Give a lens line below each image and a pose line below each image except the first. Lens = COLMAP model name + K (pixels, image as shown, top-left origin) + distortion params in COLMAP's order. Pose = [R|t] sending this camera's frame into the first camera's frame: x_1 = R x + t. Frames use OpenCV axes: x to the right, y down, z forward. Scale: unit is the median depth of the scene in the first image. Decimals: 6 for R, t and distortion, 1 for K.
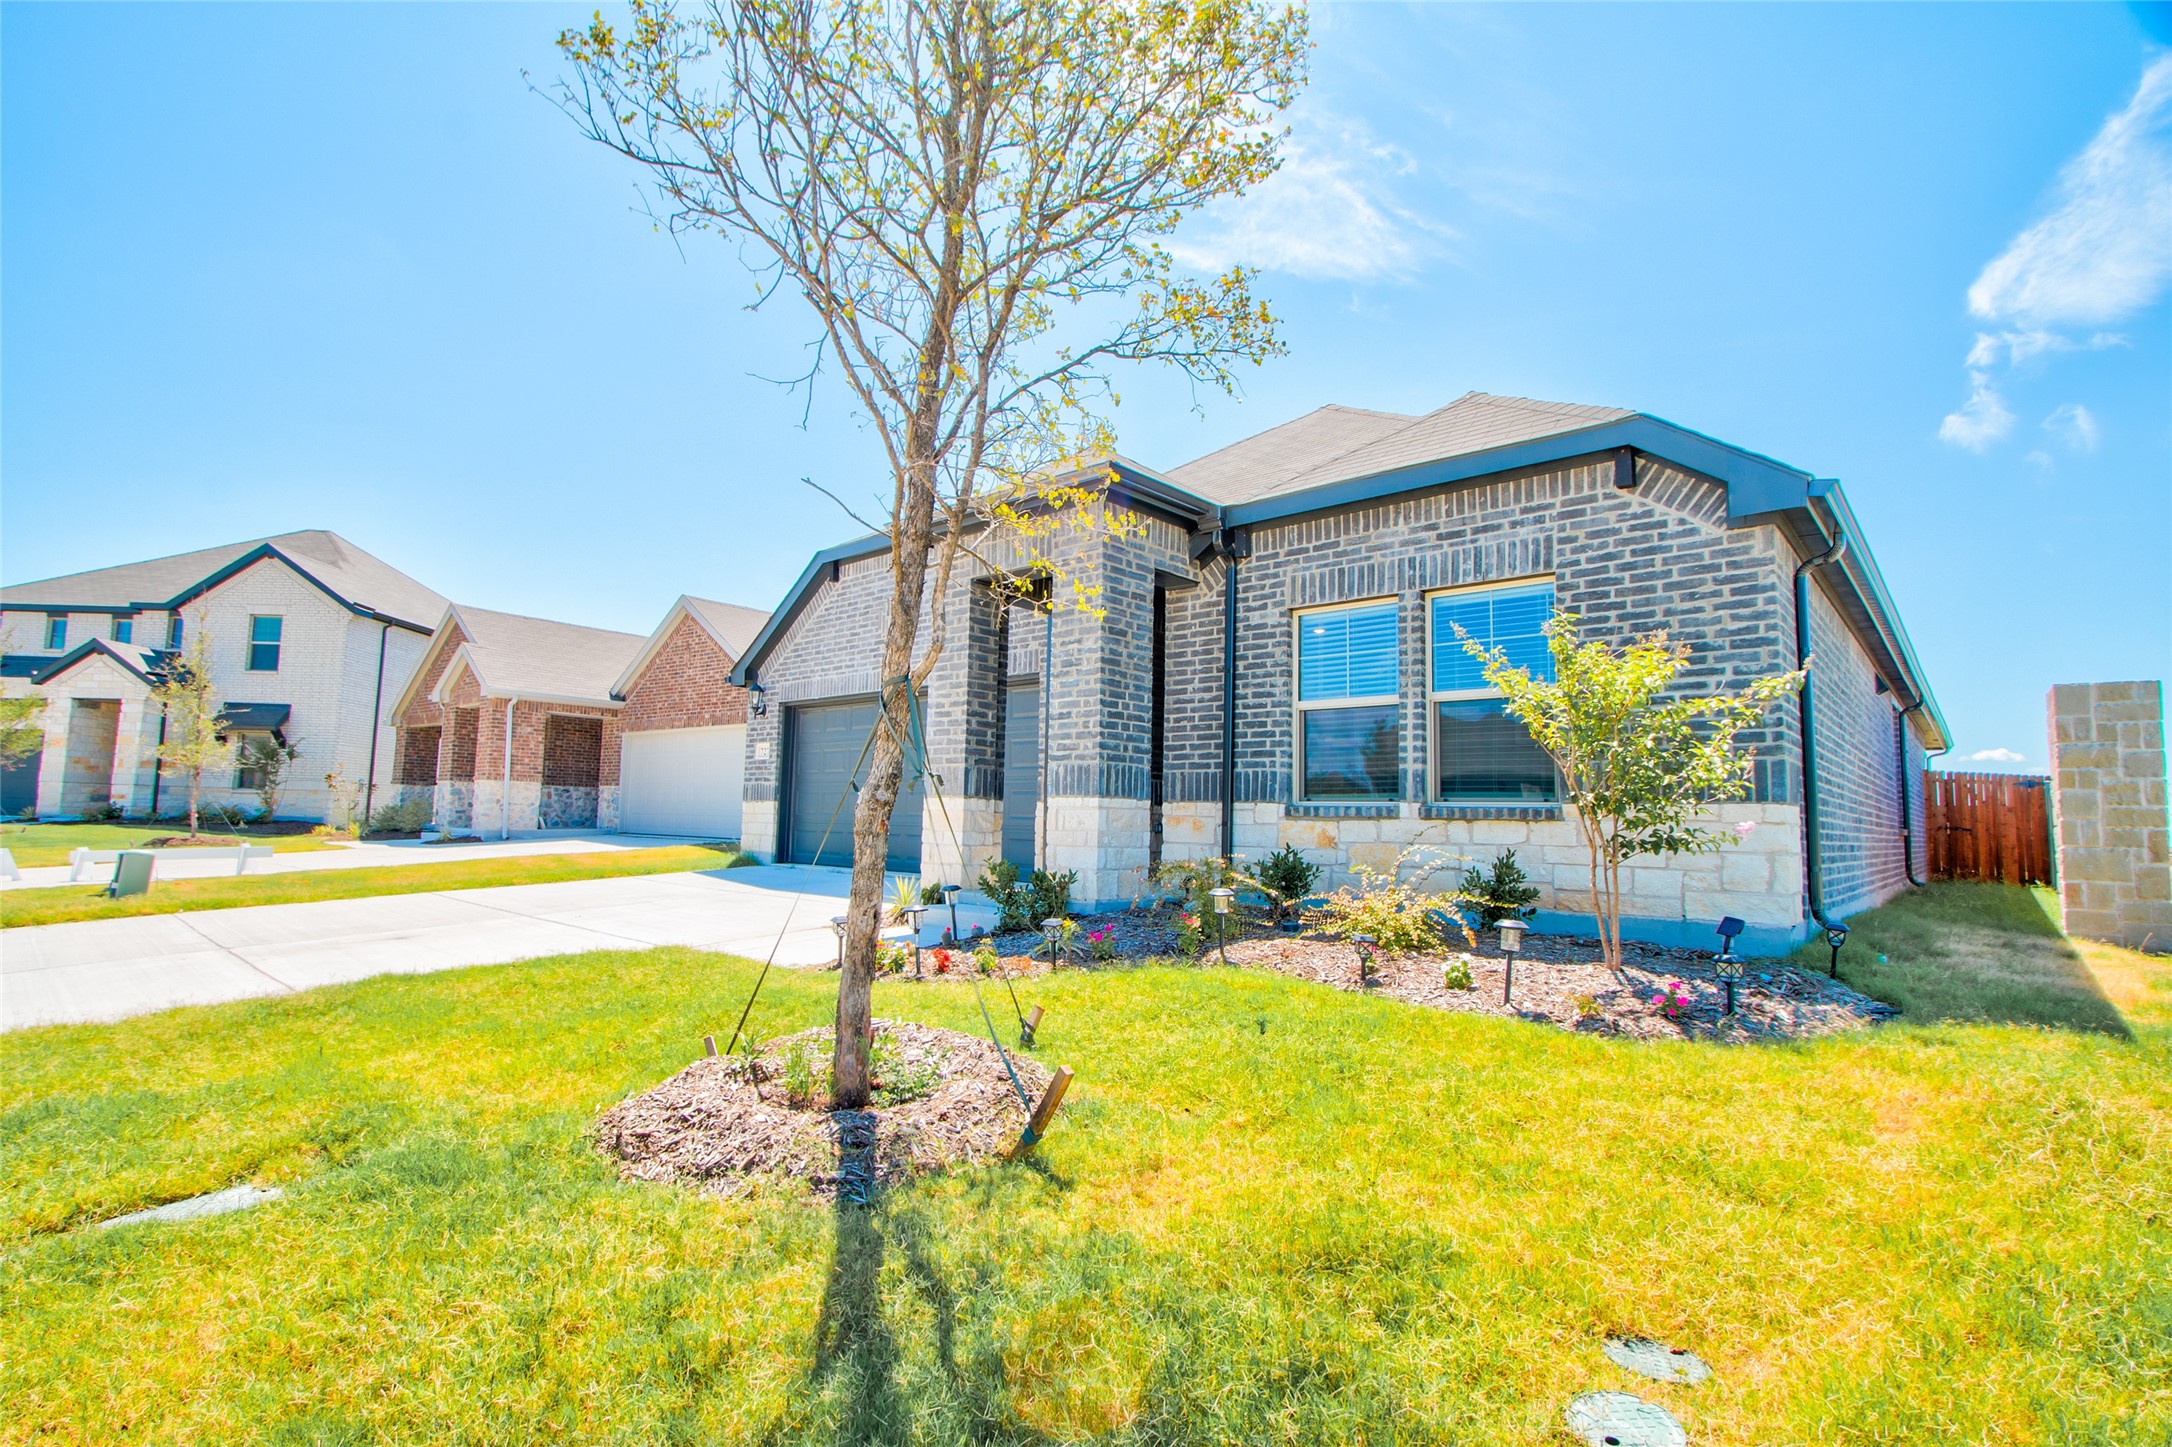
lens RADIAL K [[1013.0, 0, 1057.1], [0, 1013.0, 715.0], [0, 0, 1]] dist [-0.016756, 0.003083]
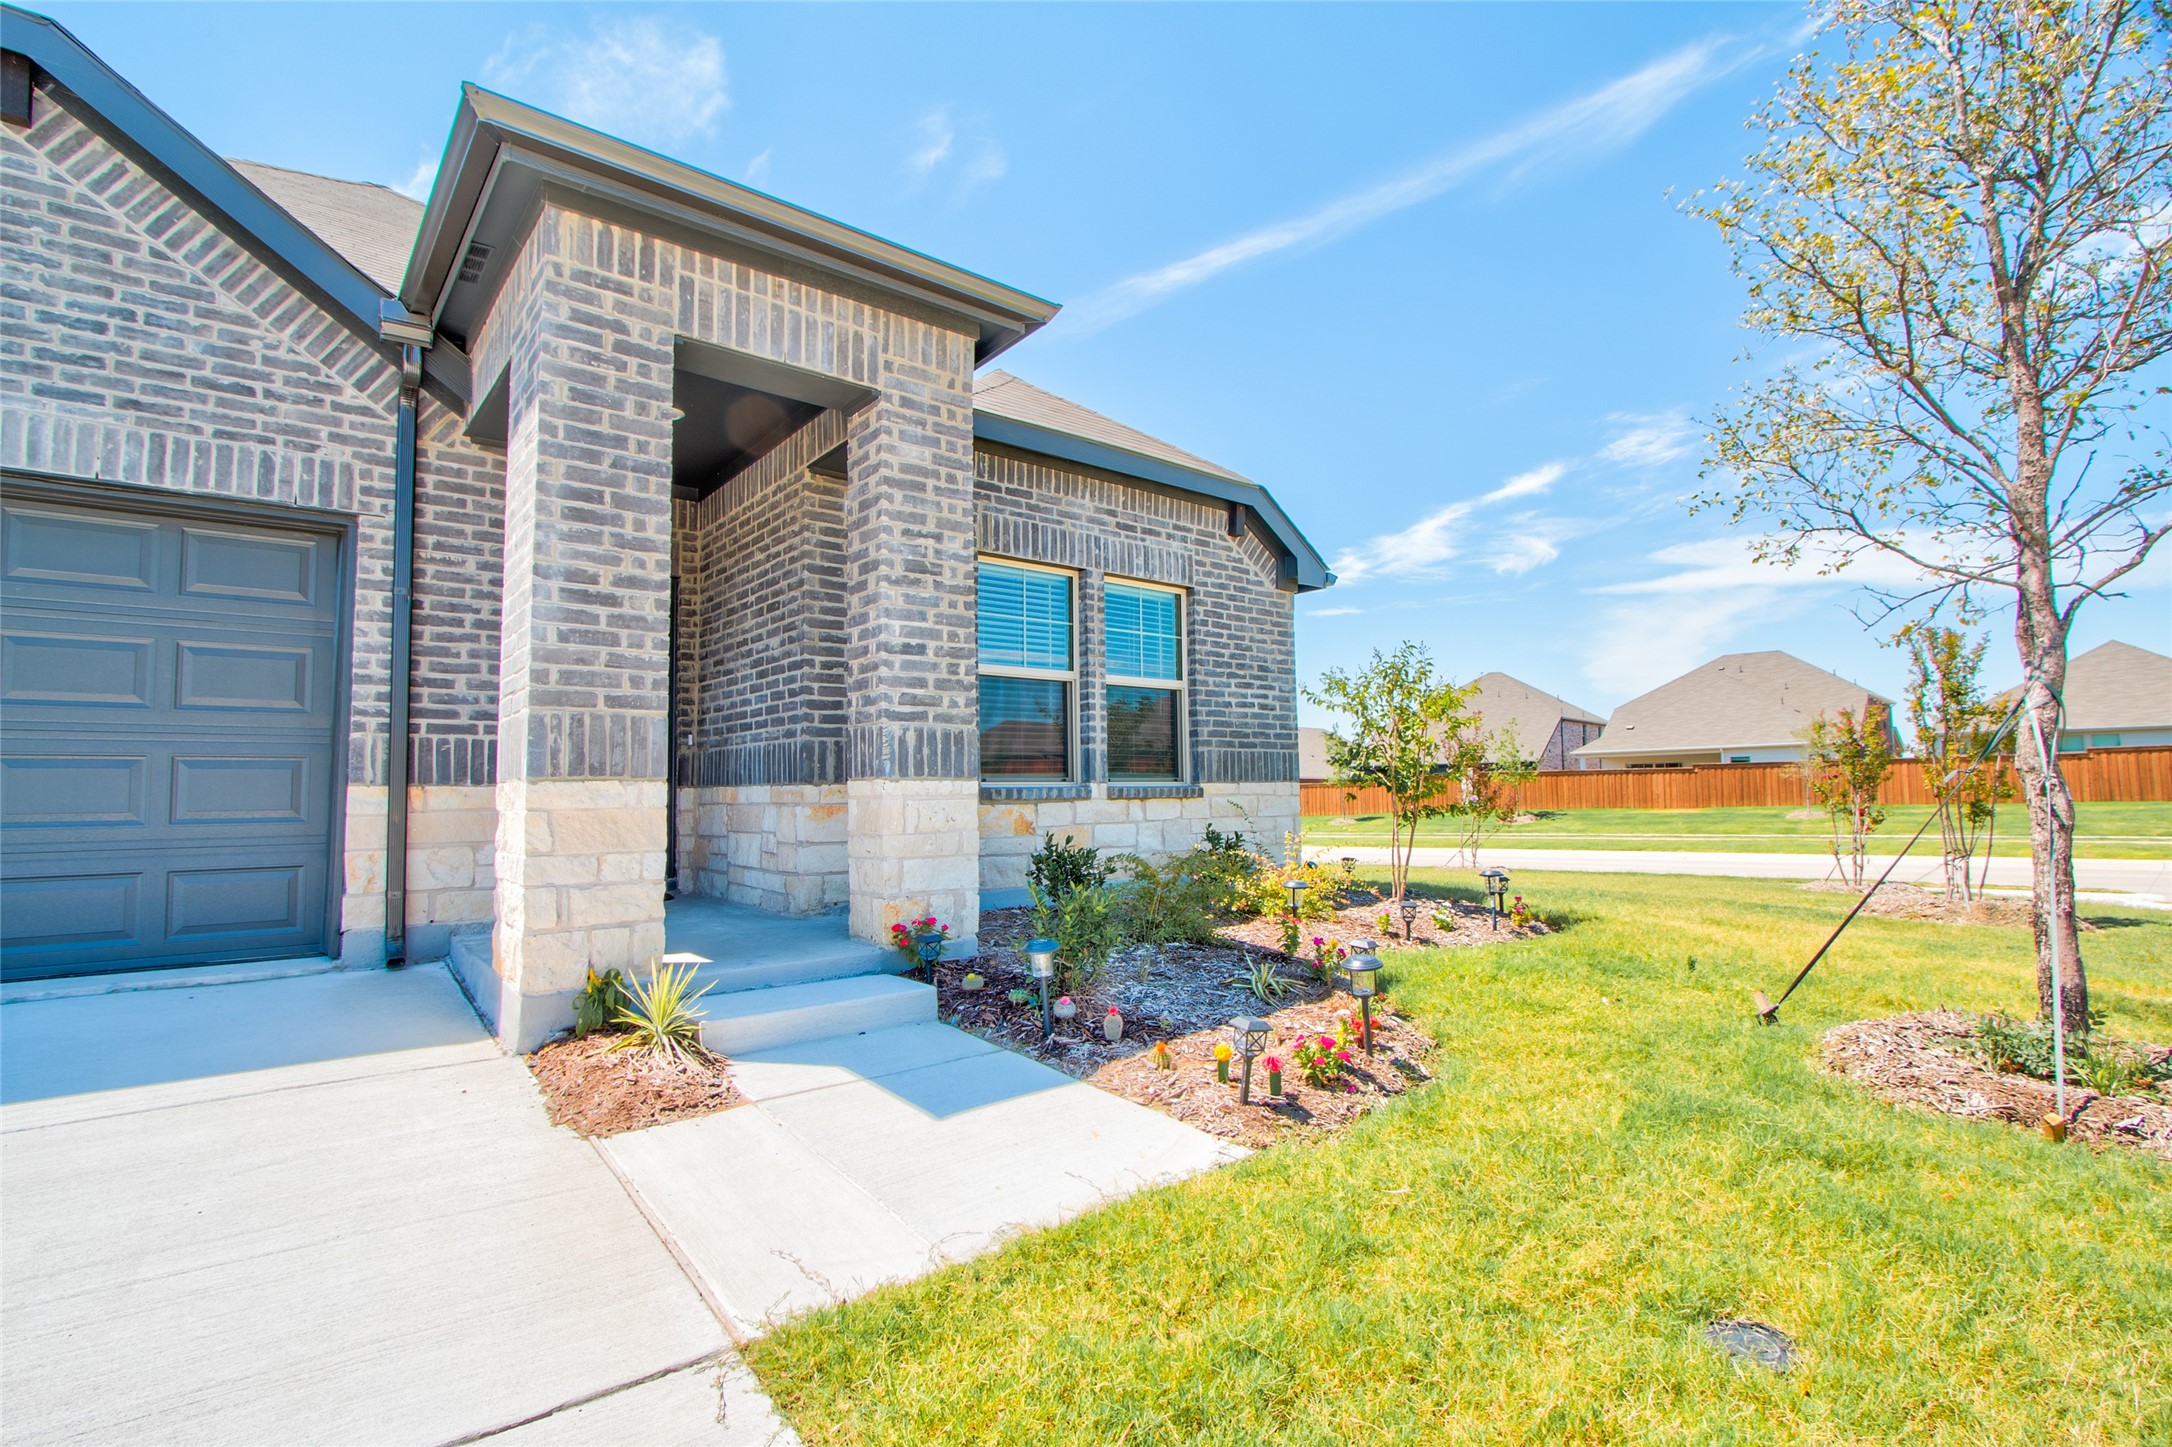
lens RADIAL K [[1013.0, 0, 1060.4], [0, 1013.0, 738.2], [0, 0, 1]] dist [-0.016756, 0.003083]
pose [[0.151367, 0.029376, 0.988041, -0.605847], [-0.088433, 0.995953, -0.016063, 0.058165], [-0.984514, -0.084944, 0.153353, 0.828798]]
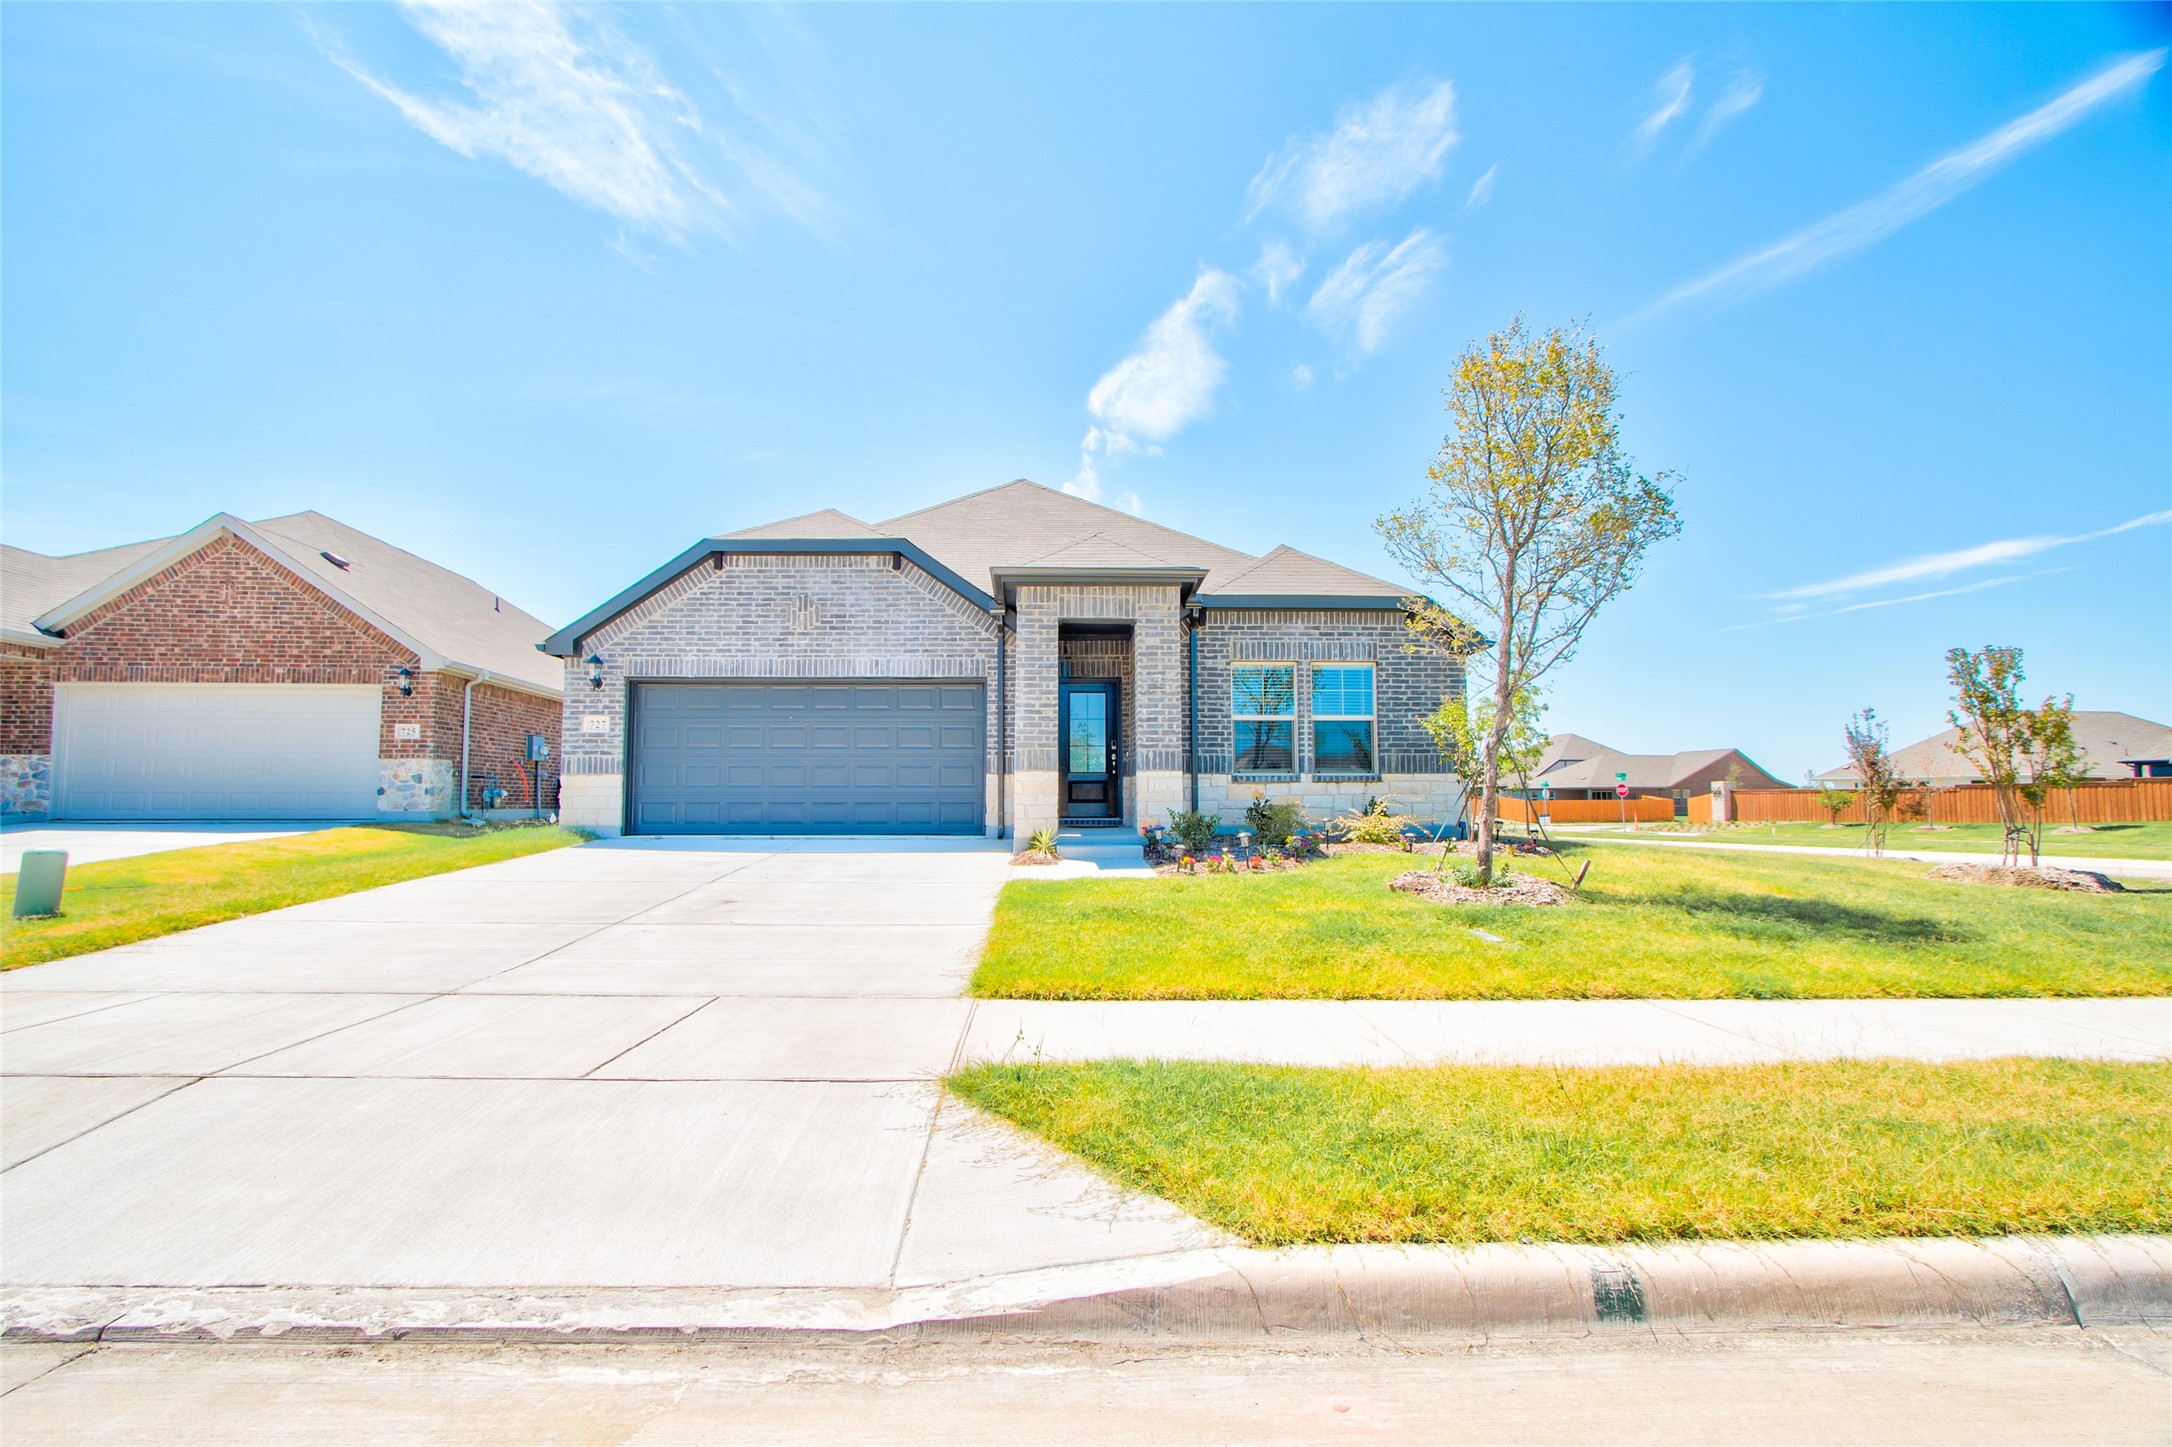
lens RADIAL K [[1013.0, 0, 1062.7], [0, 1013.0, 779.0], [0, 0, 1]] dist [-0.016756, 0.003083]
pose [[0.721909, -0.009442, 0.691923, -1.218946], [-0.055789, 0.995858, 0.071796, -0.013474], [-0.689735, -0.090433, 0.718392, -0.055908]]
